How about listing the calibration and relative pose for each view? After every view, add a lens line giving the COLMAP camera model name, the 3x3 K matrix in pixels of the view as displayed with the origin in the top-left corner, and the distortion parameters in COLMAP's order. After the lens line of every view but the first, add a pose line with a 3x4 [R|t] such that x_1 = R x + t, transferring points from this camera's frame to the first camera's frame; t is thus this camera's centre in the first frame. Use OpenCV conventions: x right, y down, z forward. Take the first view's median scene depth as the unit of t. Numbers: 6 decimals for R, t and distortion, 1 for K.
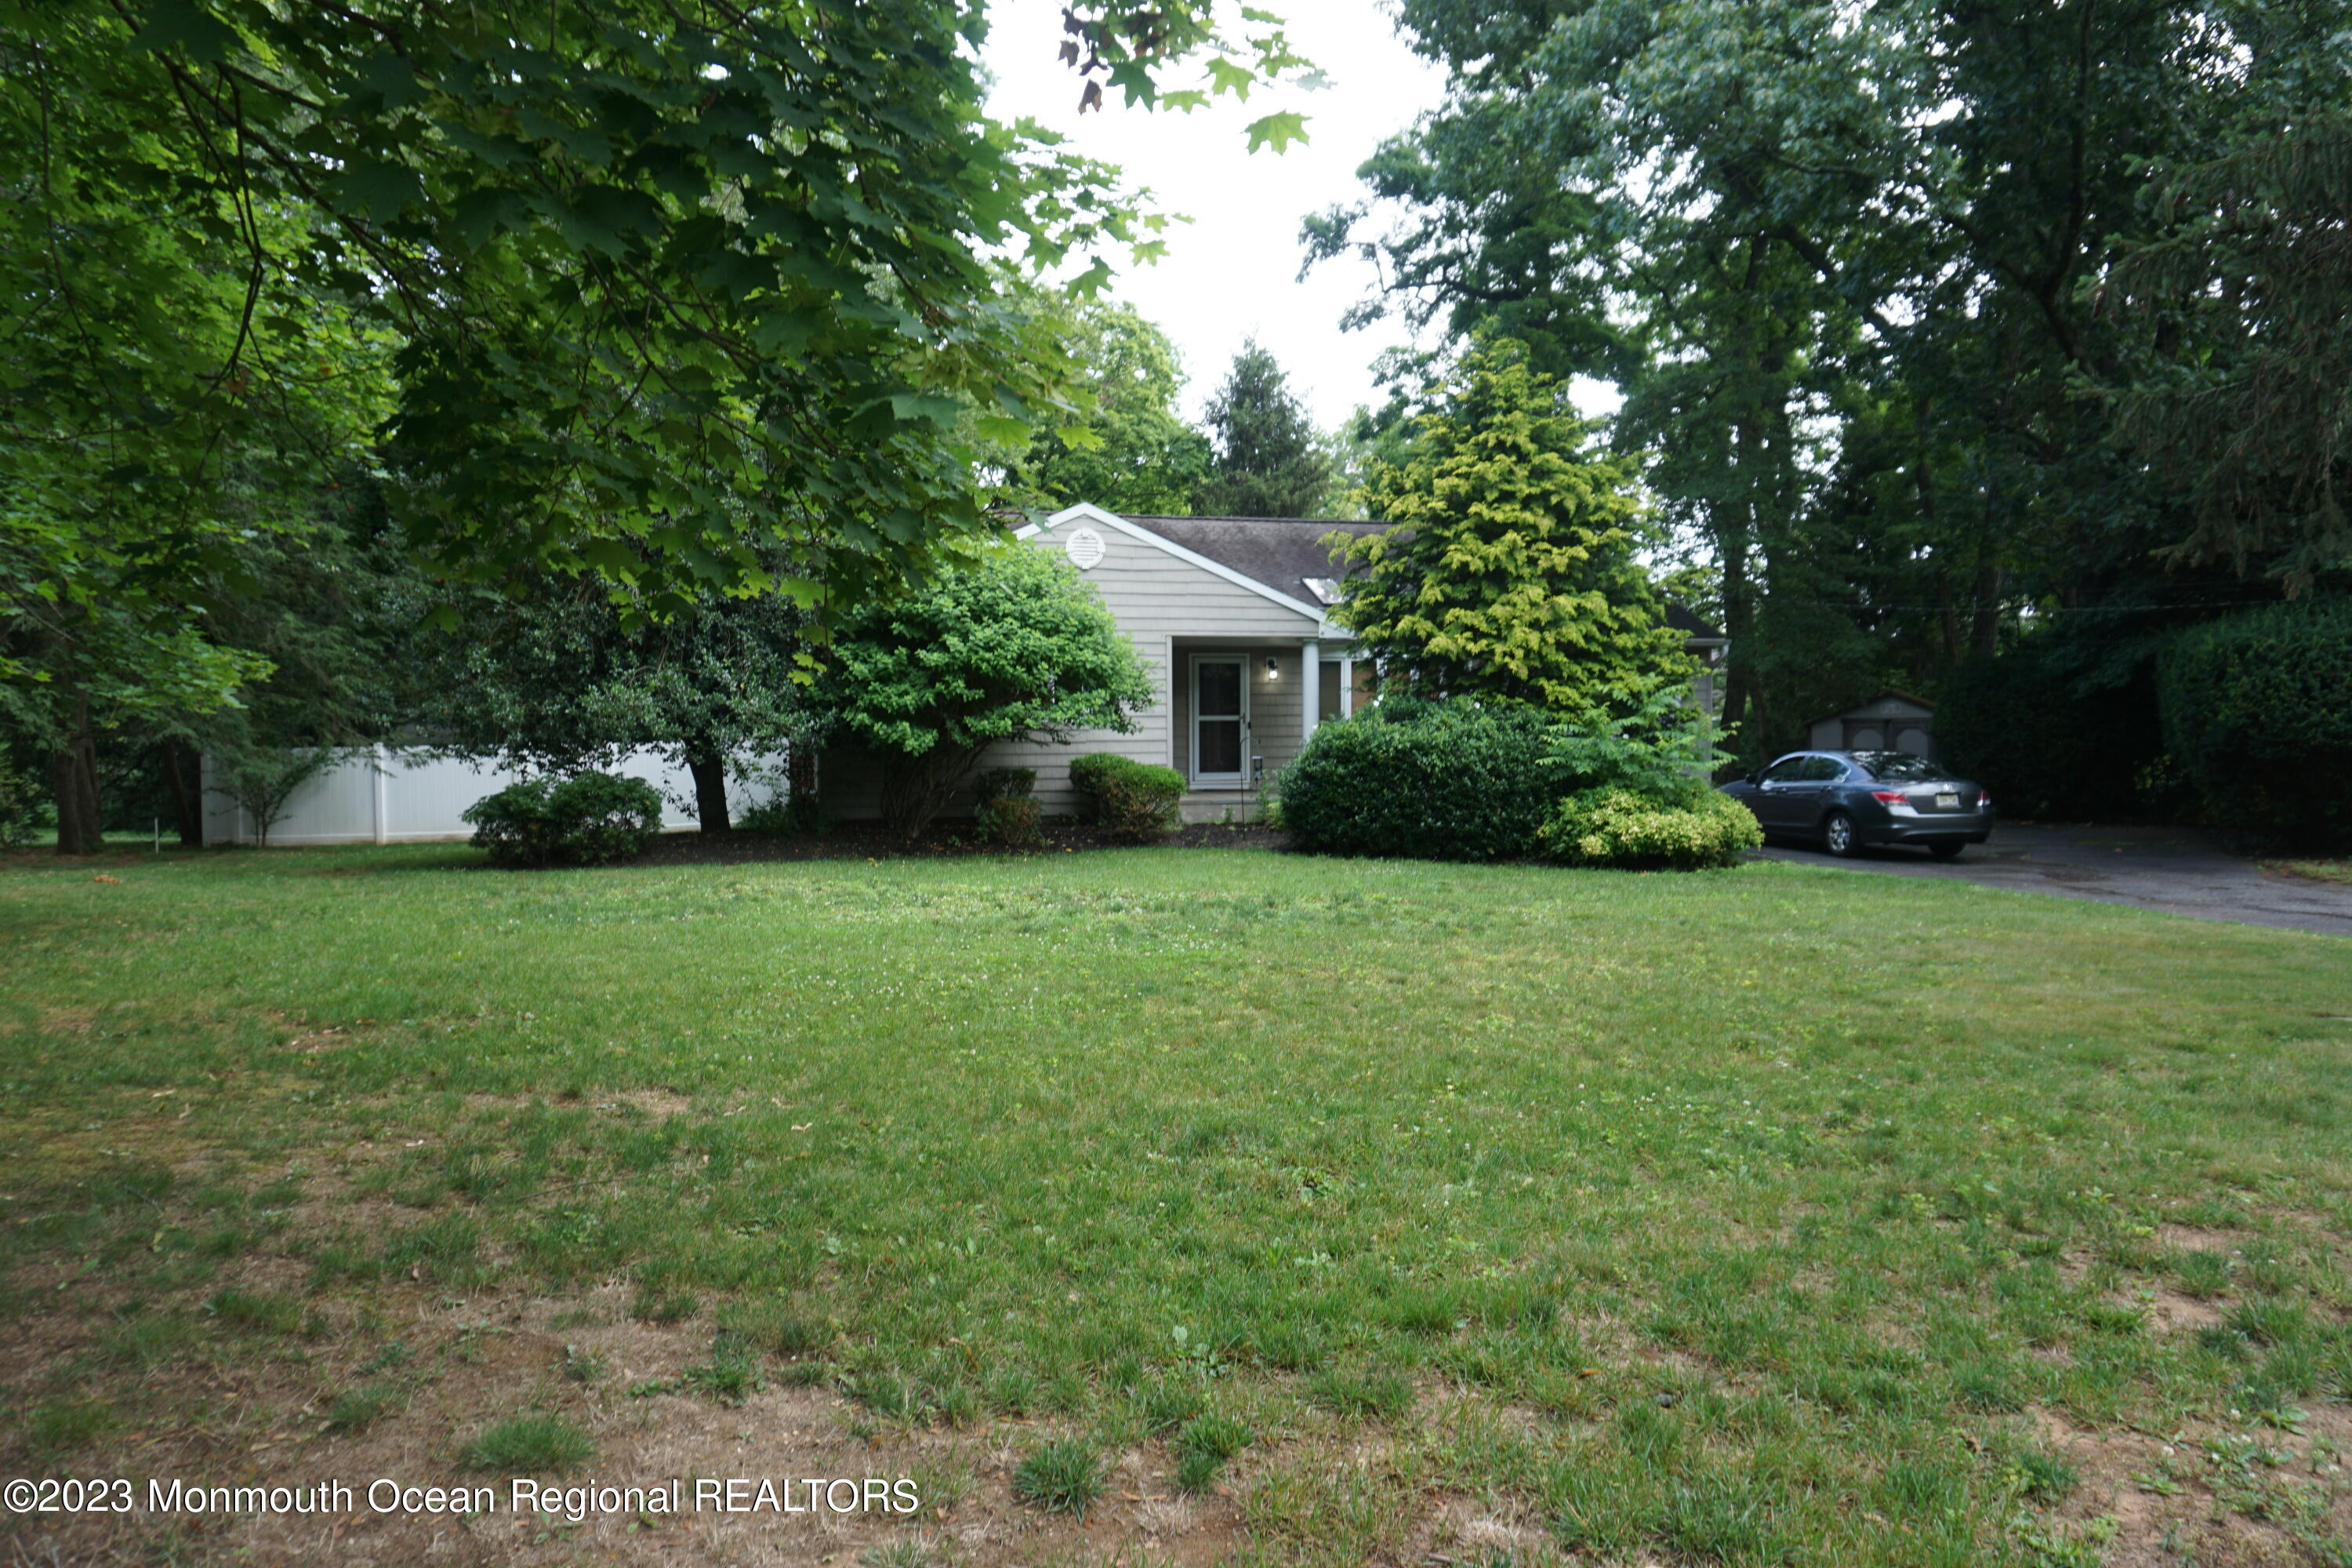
lens RADIAL K [[1560.4, 0, 1176.0], [0, 1560.4, 784.0], [0, 0, 1]] dist [-0.067577, 0.024181]
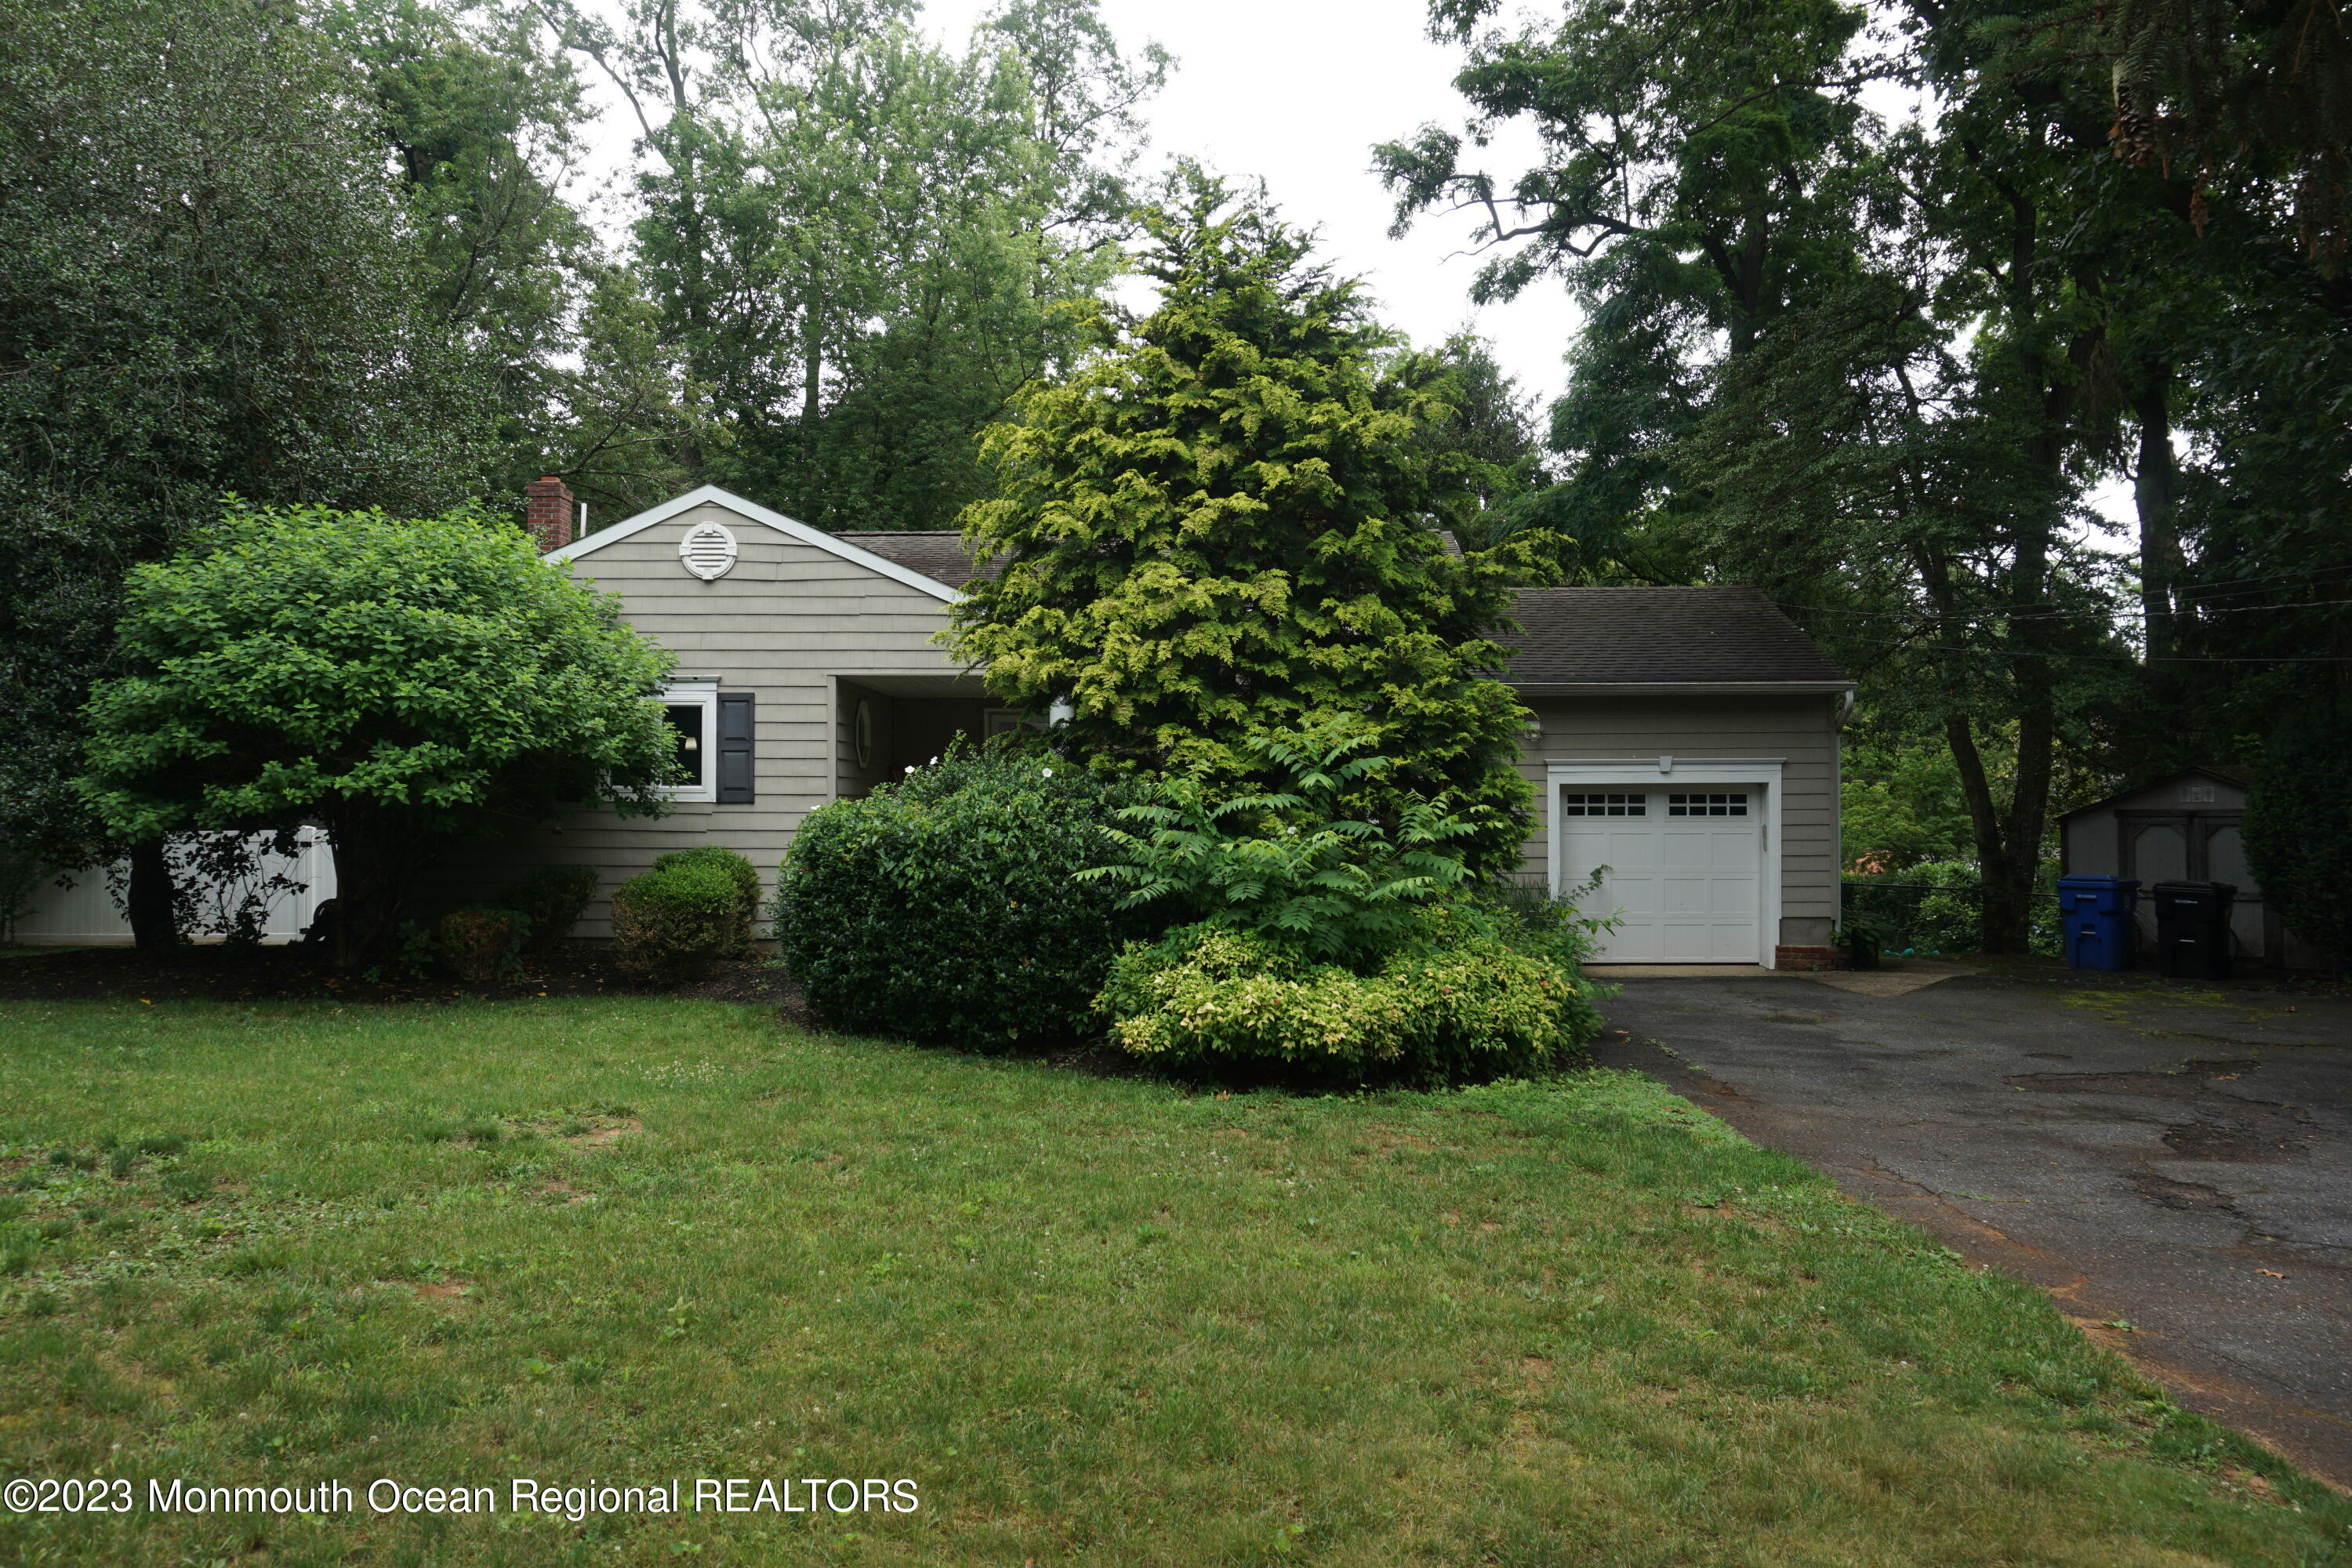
lens RADIAL K [[1662.9, 0, 1175.4], [0, 1662.9, 747.1], [0, 0, 1]] dist [-0.067850, -0.000233]
pose [[0.961261, -0.000969, -0.275637, 0.403158], [-0.021653, 0.996638, -0.079018, -0.012371], [0.274787, 0.081925, 0.958009, 0.423849]]
